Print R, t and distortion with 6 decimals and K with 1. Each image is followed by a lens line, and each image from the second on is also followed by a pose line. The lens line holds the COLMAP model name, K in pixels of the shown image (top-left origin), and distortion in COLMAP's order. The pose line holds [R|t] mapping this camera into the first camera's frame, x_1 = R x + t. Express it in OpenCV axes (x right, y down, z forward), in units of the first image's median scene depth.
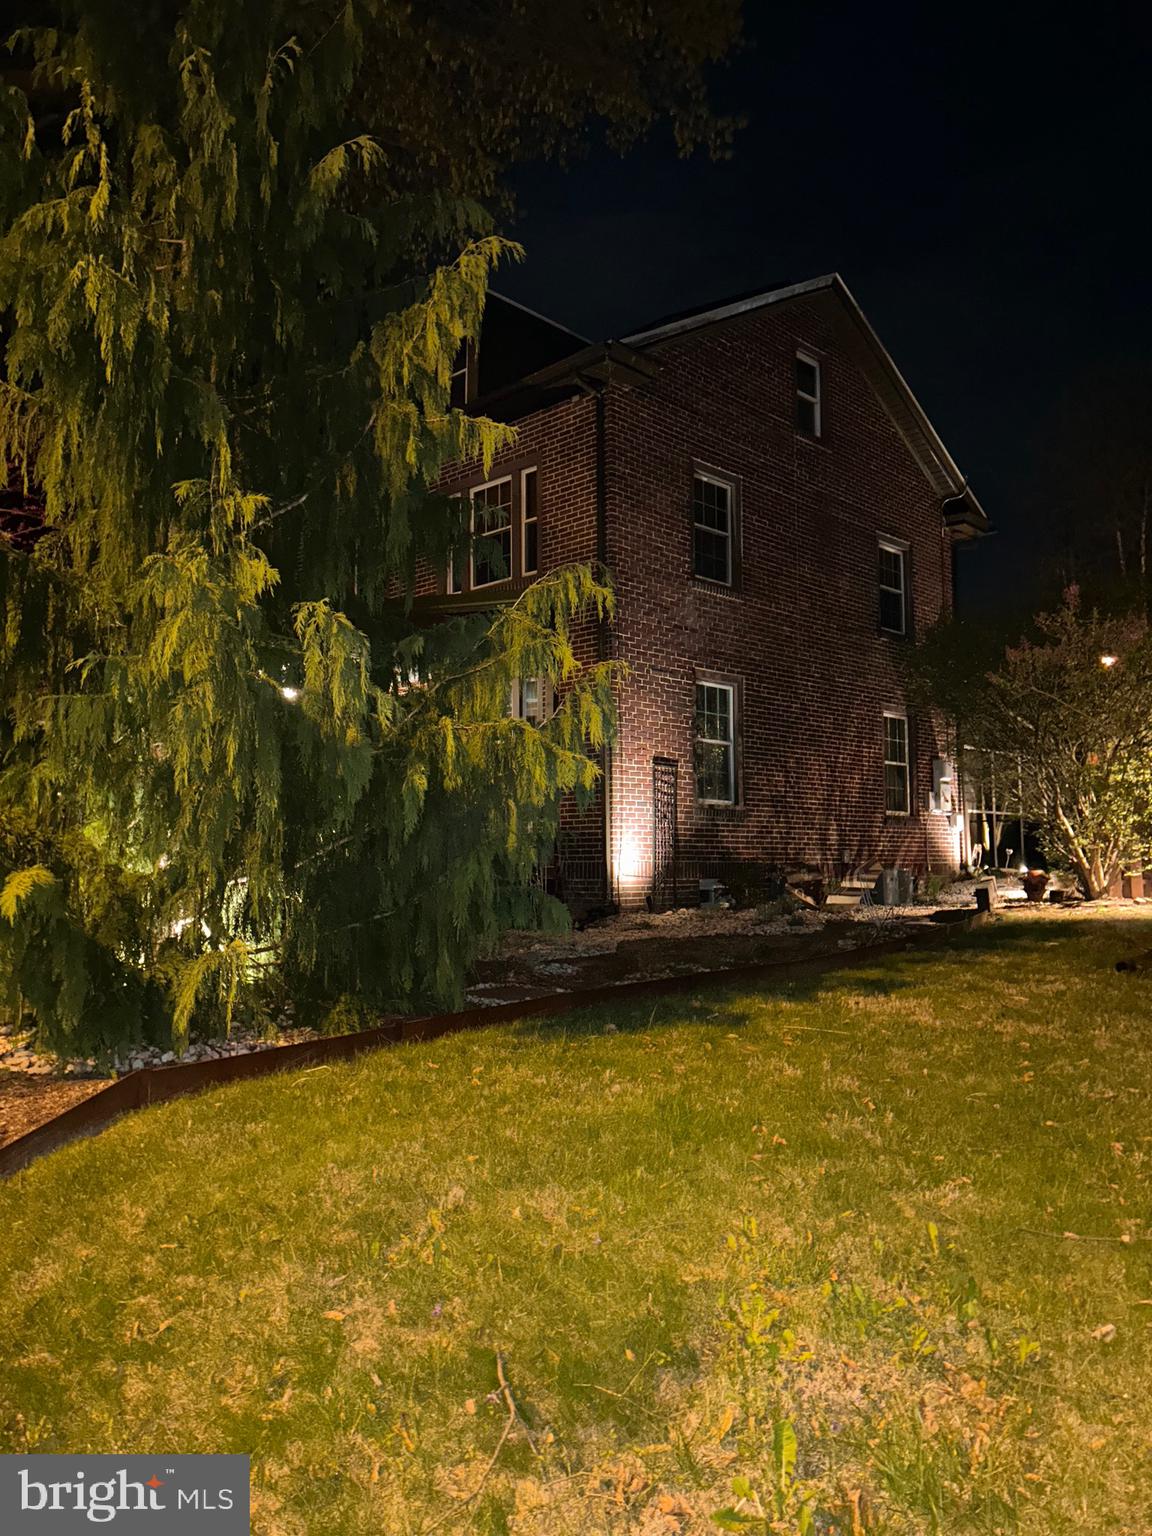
lens RADIAL K [[1147.2, 0, 572.3], [0, 1147.2, 772.0], [0, 0, 1]] dist [0.064454, -0.071628]
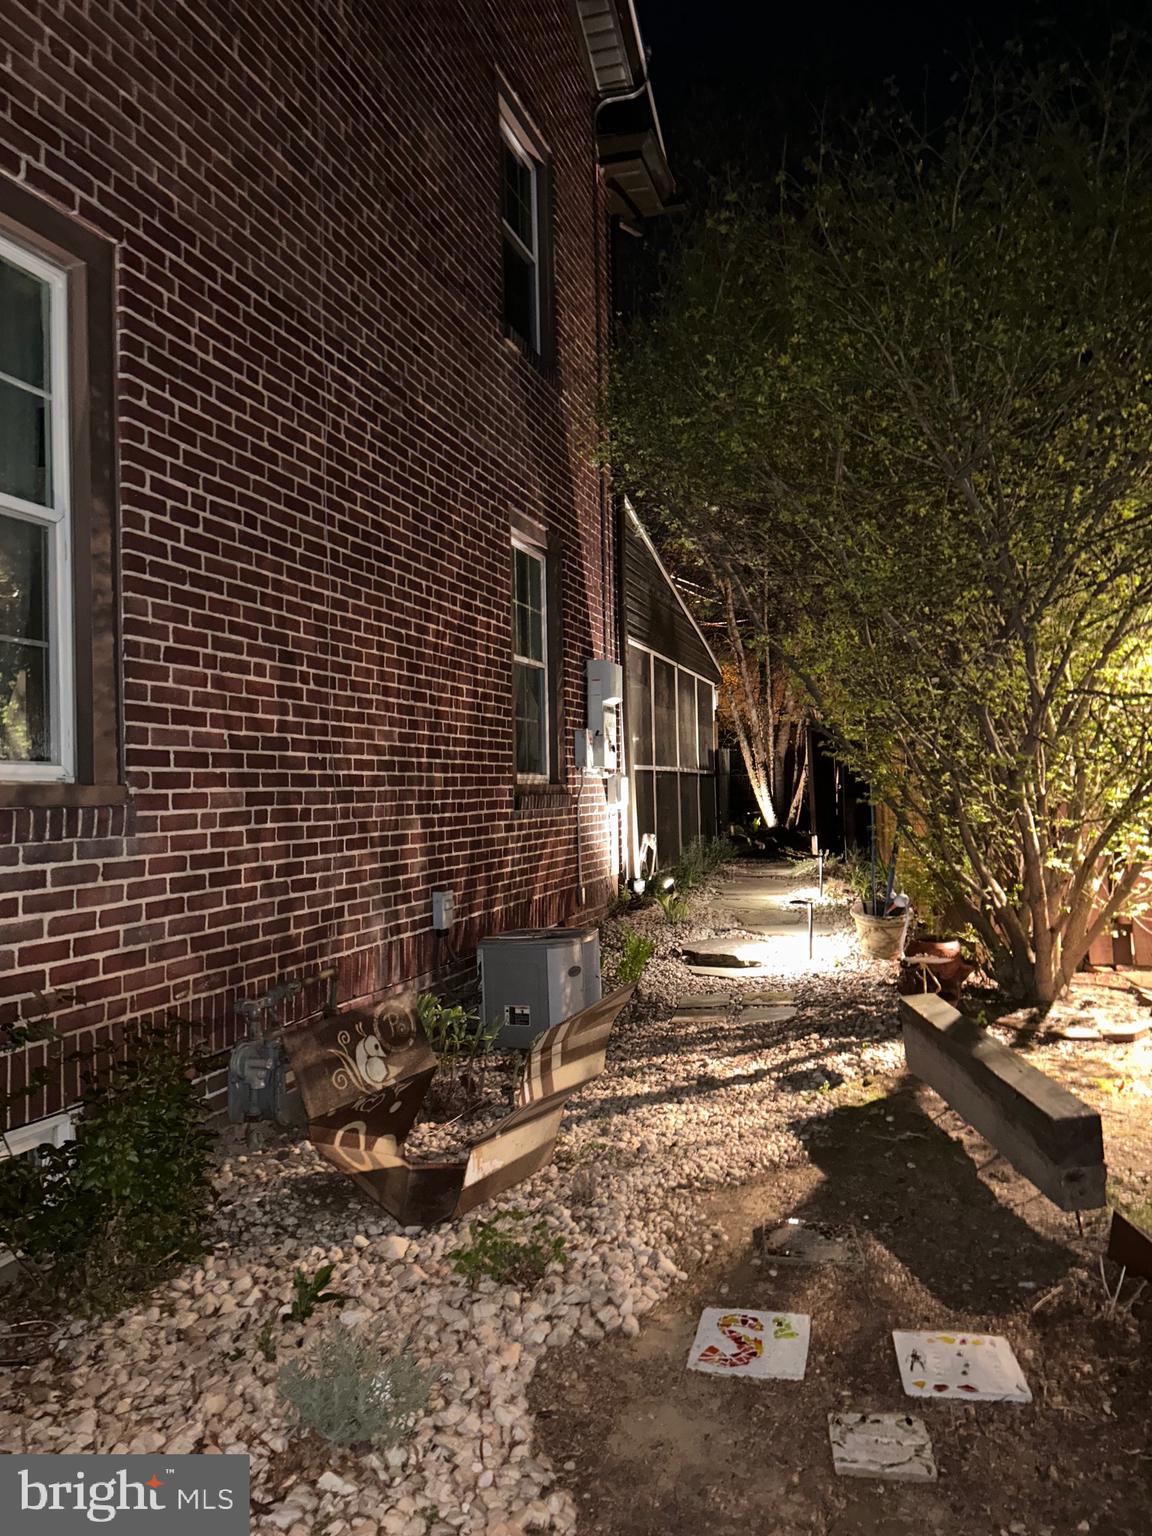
lens RADIAL K [[1147.2, 0, 571.6], [0, 1147.2, 776.6], [0, 0, 1]] dist [0.064454, -0.071628]
pose [[0.890176, -0.009058, 0.455526, 0.101412], [-0.020419, 0.998005, 0.059748, 0.009361], [-0.455158, -0.062488, 0.888215, 0.608178]]
